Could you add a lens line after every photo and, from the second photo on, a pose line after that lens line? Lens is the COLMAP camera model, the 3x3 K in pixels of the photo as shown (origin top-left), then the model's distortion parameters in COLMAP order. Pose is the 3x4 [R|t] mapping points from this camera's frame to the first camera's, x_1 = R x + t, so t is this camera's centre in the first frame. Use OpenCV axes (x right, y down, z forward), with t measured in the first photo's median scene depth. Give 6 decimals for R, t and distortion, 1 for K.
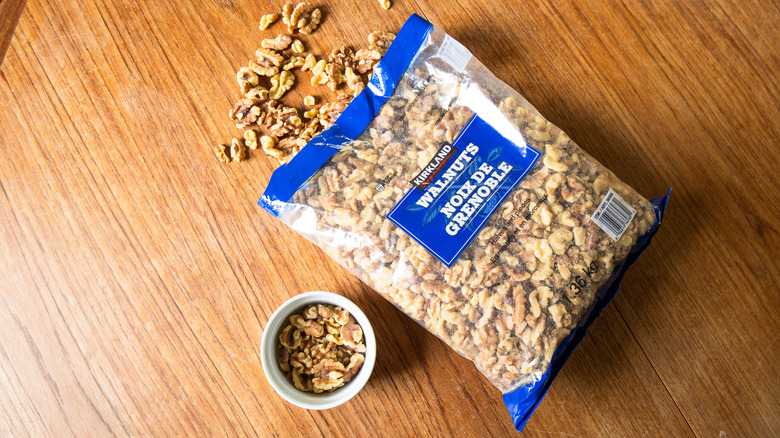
lens RADIAL K [[609.2, 0, 390.0], [0, 609.2, 219.0], [0, 0, 1]] dist [-0.138731, 0.072234]
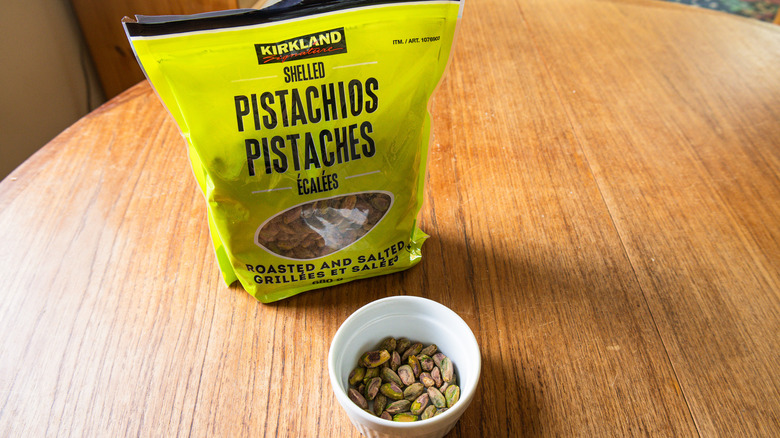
lens RADIAL K [[609.2, 0, 390.0], [0, 609.2, 219.0], [0, 0, 1]] dist [-0.138731, 0.072234]
pose [[0.871174, 0.312460, -0.378715, 0.249674], [-0.476412, 0.724449, -0.498202, 0.501556], [0.118692, 0.614445, 0.779980, 0.248923]]
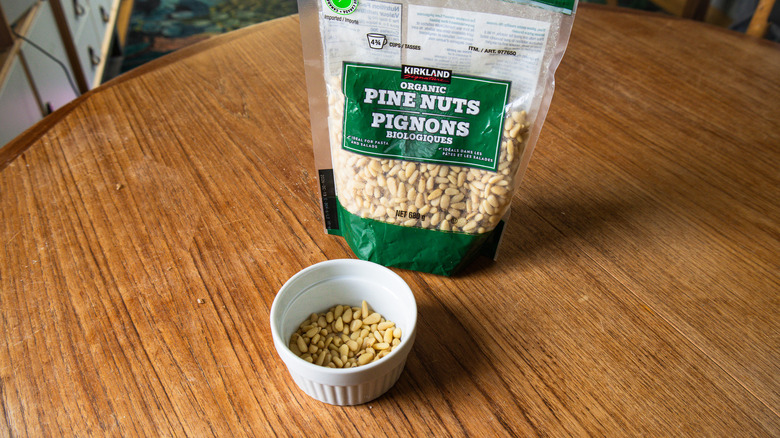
lens RADIAL K [[609.2, 0, 390.0], [0, 609.2, 219.0], [0, 0, 1]] dist [-0.138731, 0.072234]
pose [[0.999636, -0.024840, -0.010523, 0.004295], [0.012439, 0.770538, -0.637272, 0.536309], [0.023938, 0.636909, 0.770567, 0.279820]]
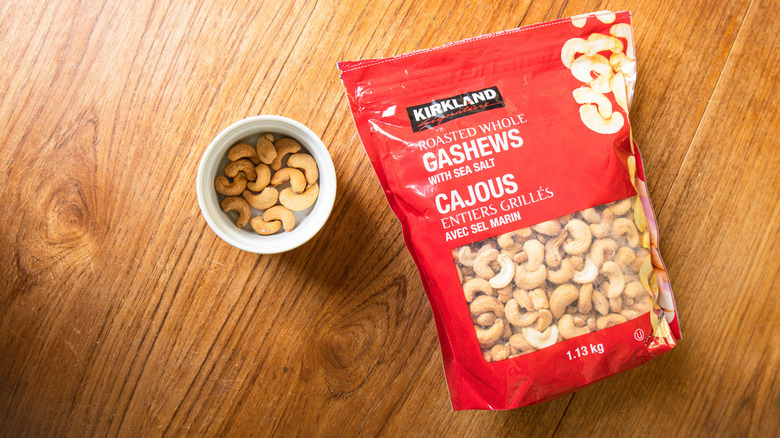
lens RADIAL K [[609.2, 0, 390.0], [0, 609.2, 219.0], [0, 0, 1]] dist [-0.138731, 0.072234]
pose [[0.527939, 0.843511, 0.098840, -0.019780], [-0.849113, 0.526574, 0.041562, 0.327620], [-0.016988, -0.105869, 0.994235, 0.098402]]
